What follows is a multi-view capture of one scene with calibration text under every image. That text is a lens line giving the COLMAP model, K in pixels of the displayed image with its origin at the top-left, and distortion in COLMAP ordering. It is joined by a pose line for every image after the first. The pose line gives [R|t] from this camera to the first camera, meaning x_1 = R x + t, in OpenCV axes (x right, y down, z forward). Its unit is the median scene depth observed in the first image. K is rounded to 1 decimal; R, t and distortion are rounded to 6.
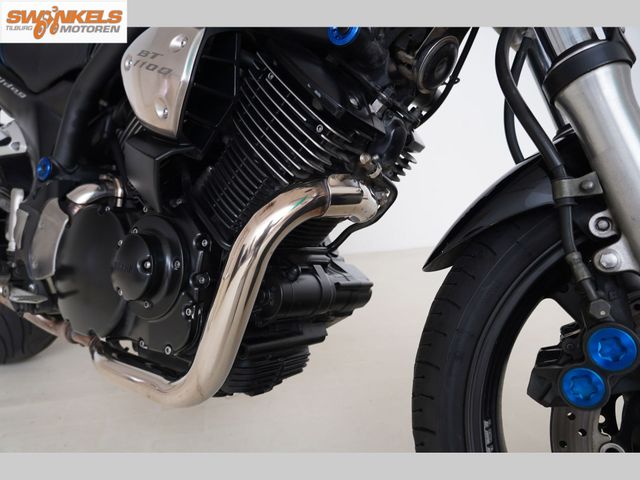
lens RADIAL K [[505.9, 0, 320.0], [0, 505.9, 240.0], [0, 0, 1]] dist [-0.013609, -0.004475]
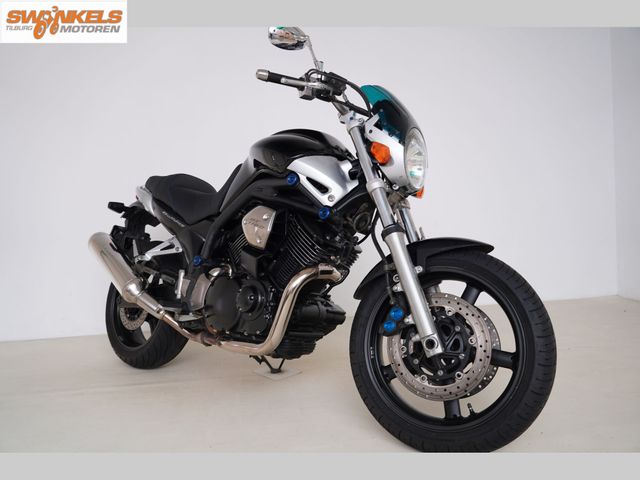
lens RADIAL K [[505.9, 0, 320.0], [0, 505.9, 240.0], [0, 0, 1]] dist [-0.013609, -0.004475]
pose [[0.998077, -0.009388, -0.061264, 0.171469], [-0.000598, 0.986956, -0.160991, 0.170000], [0.061976, 0.160718, 0.985053, -1.568721]]
